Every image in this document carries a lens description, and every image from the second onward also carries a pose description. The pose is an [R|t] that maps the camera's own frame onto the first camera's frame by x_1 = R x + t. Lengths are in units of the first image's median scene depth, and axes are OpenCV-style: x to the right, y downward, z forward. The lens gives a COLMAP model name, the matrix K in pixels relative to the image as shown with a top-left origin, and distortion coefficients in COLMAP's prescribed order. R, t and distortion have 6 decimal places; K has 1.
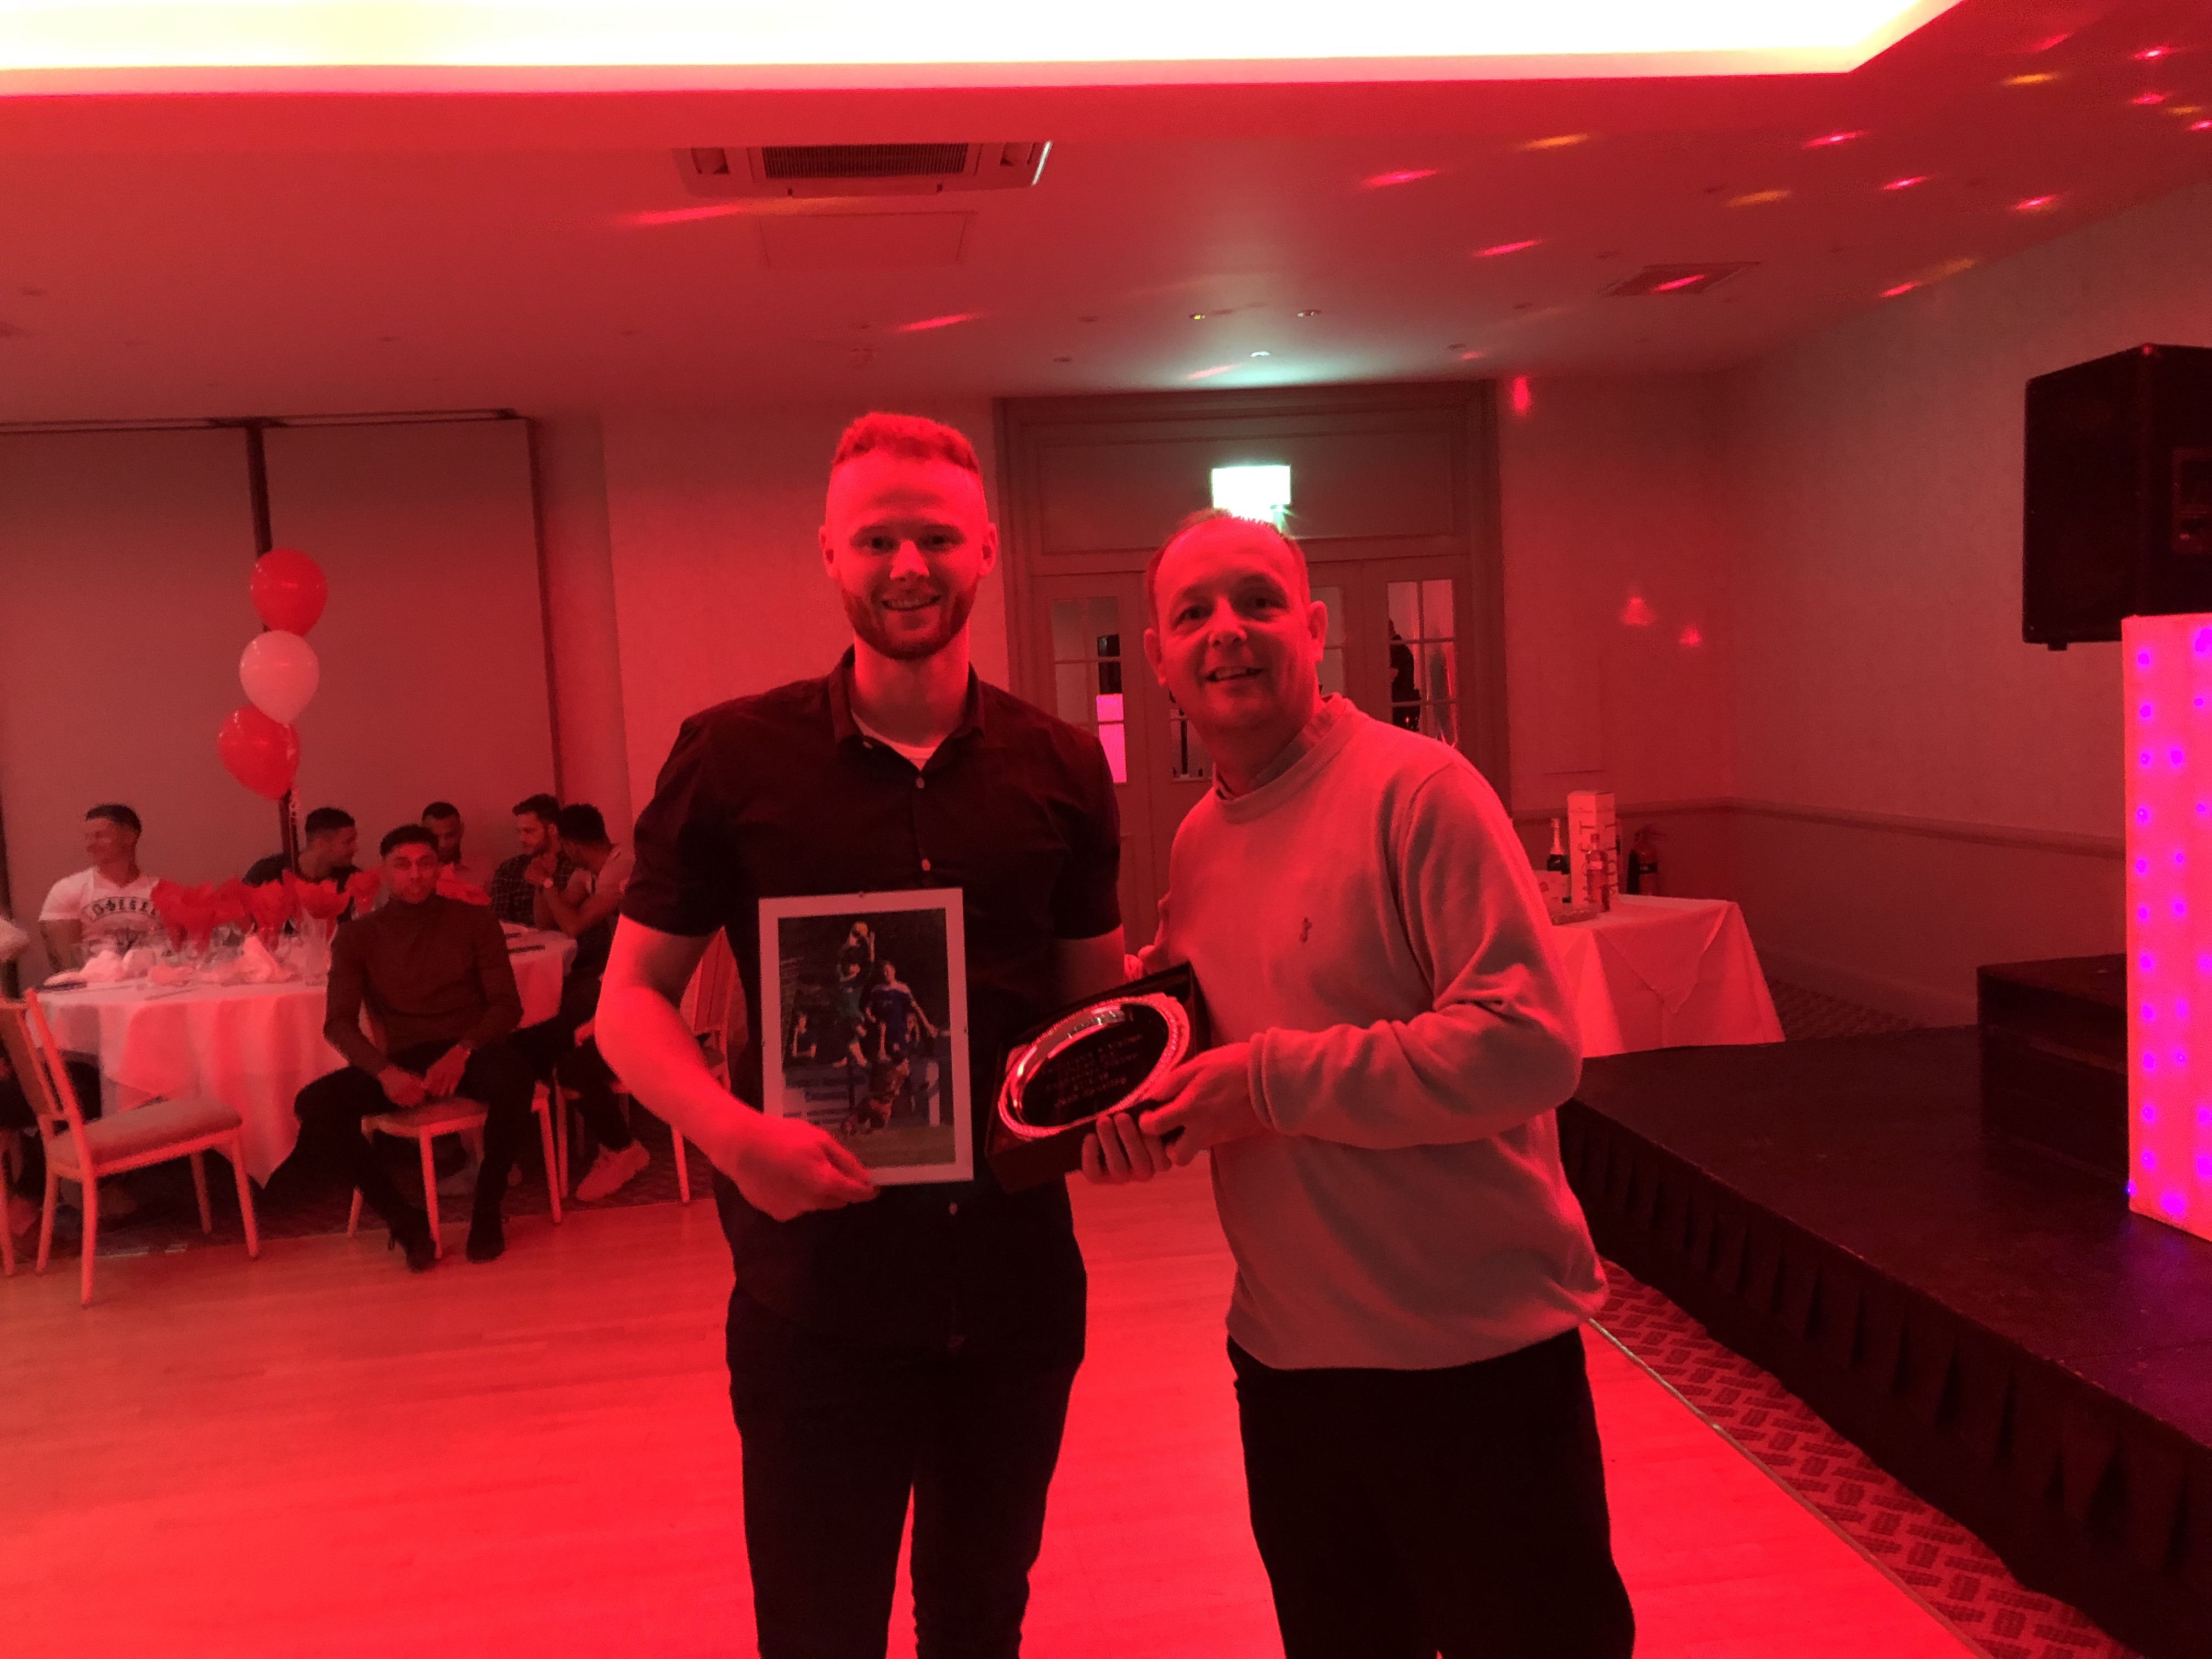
lens RADIAL K [[1812.6, 0, 1116.9], [0, 1812.6, 839.6], [0, 0, 1]] dist [-0.000722, 0.001647]
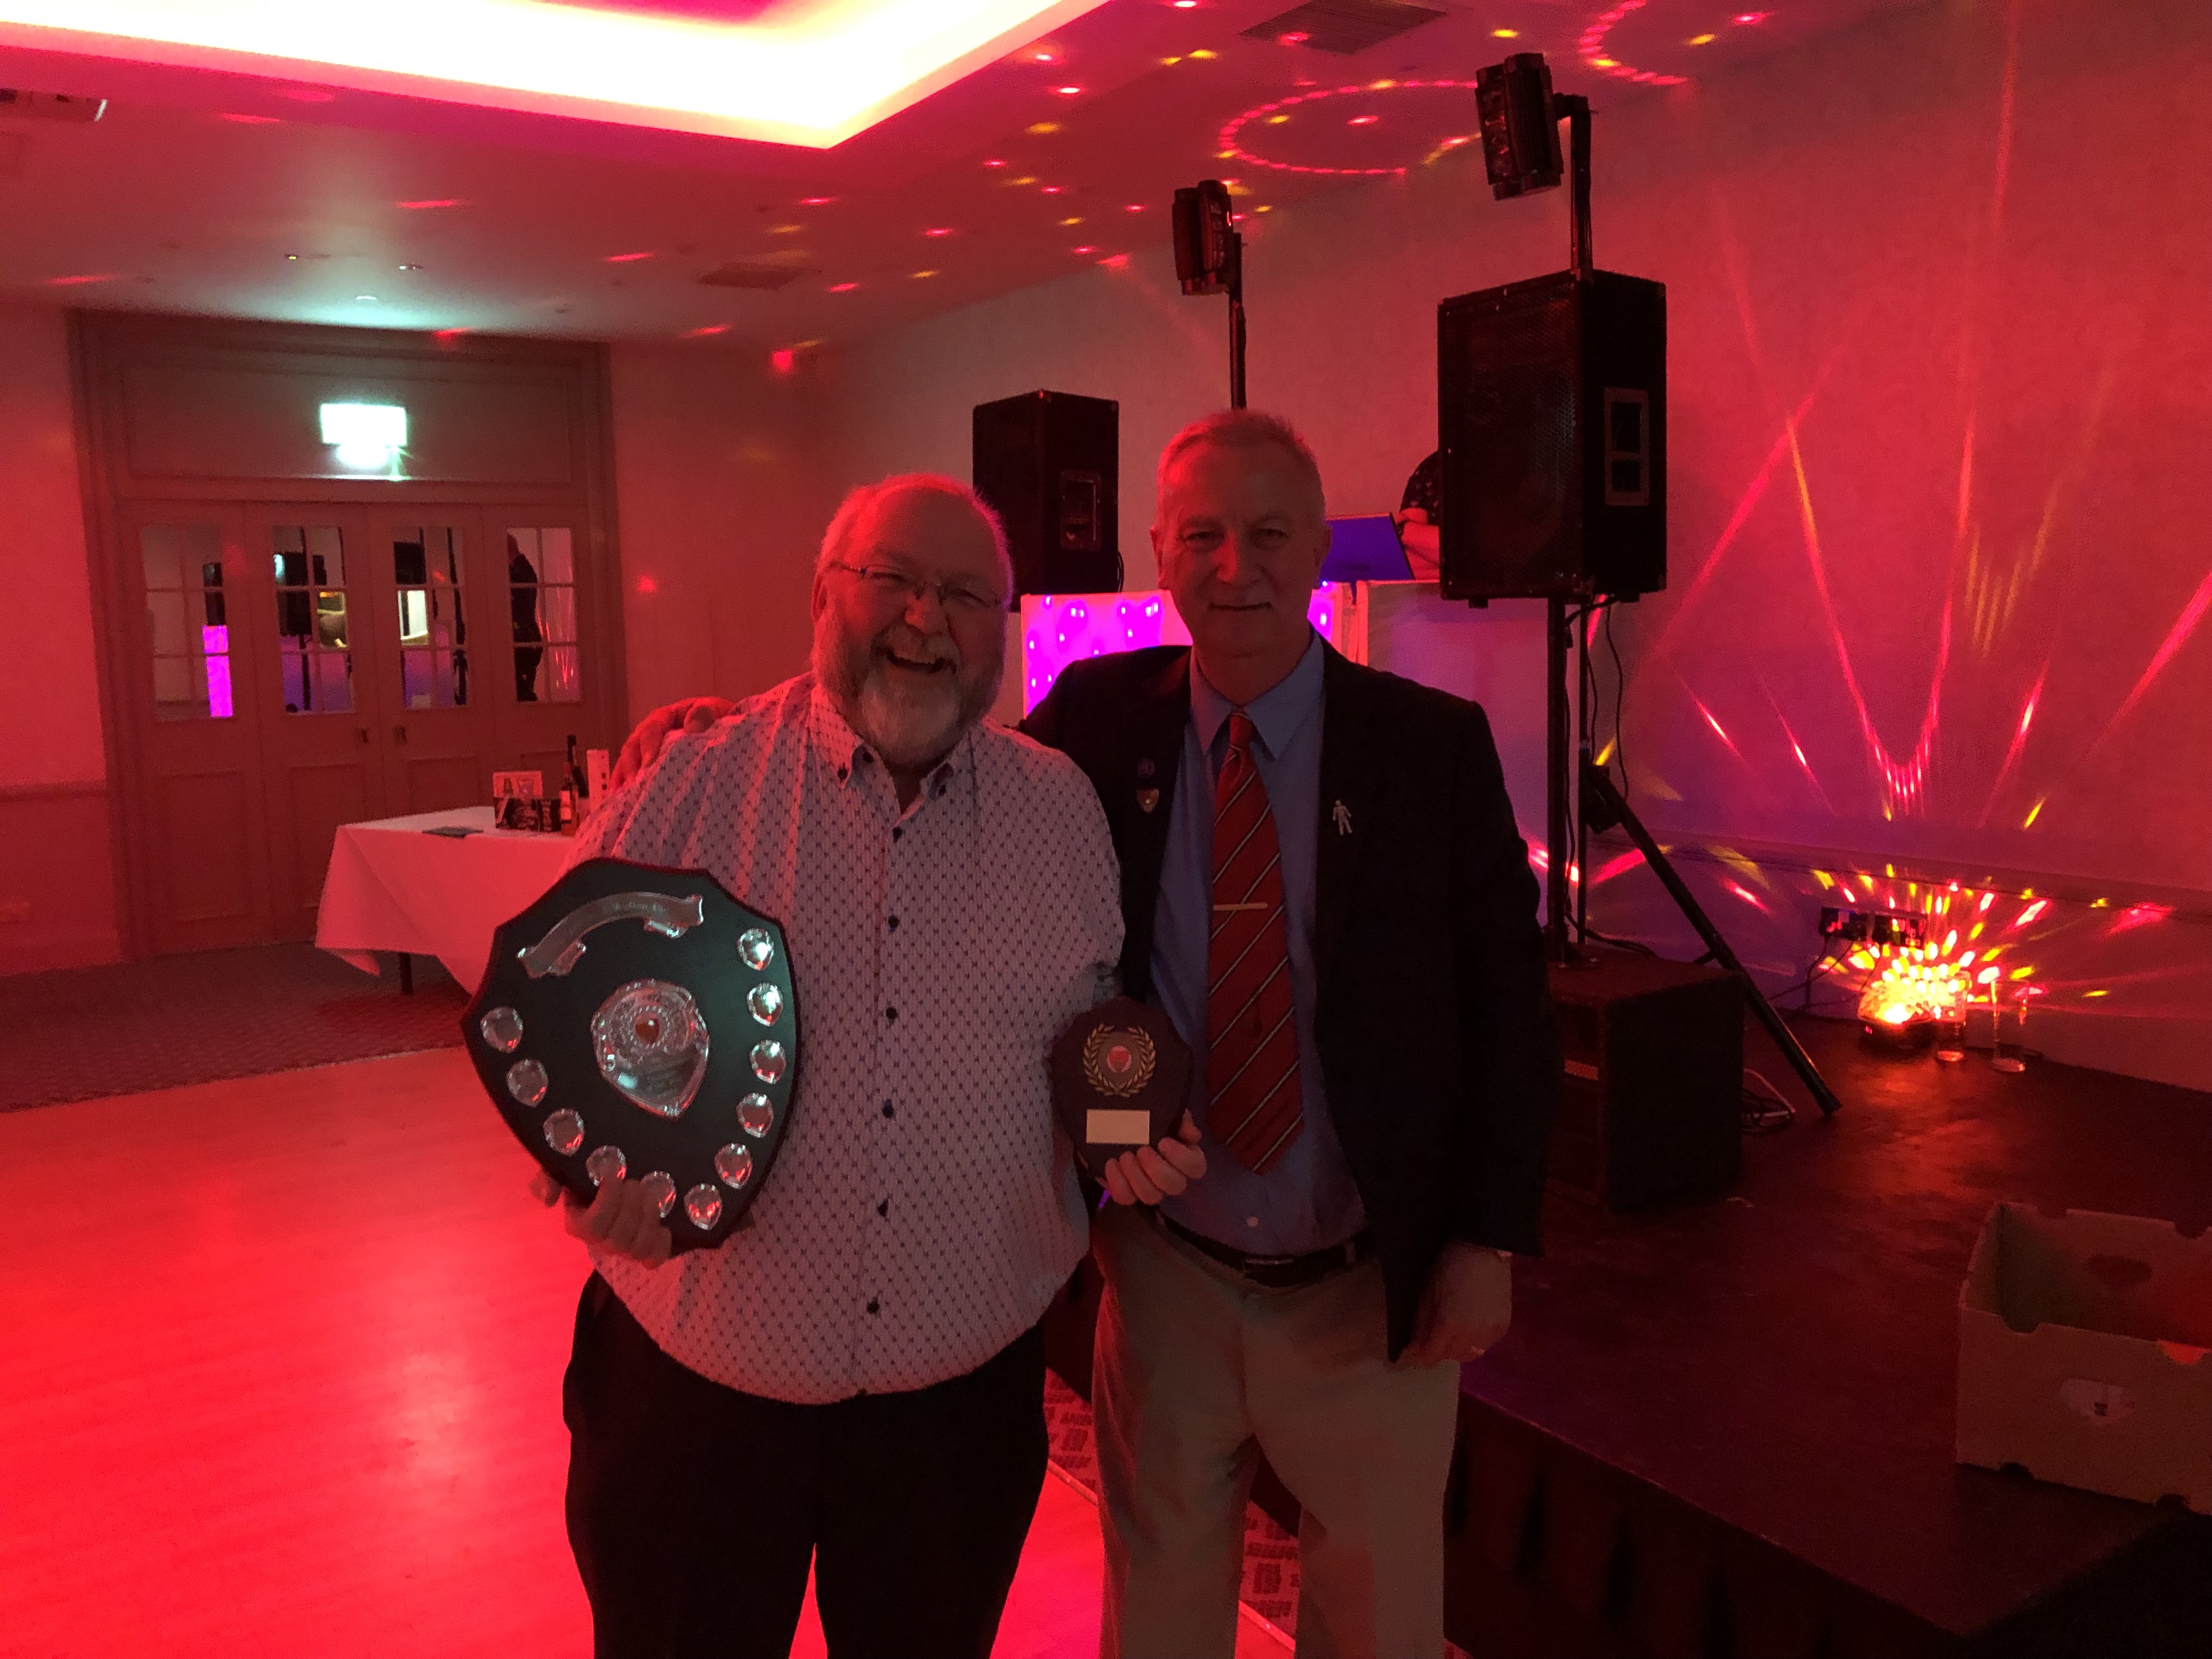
lens RADIAL K [[1828.0, 0, 1106.0], [0, 1828.0, 829.5], [0, 0, 1]] dist [0.017186, 0.005448]
pose [[0.908837, -0.010141, 0.417027, 0.026214], [0.000954, 0.999752, 0.022233, 0.011452], [-0.417149, -0.019809, 0.908622, -0.140535]]
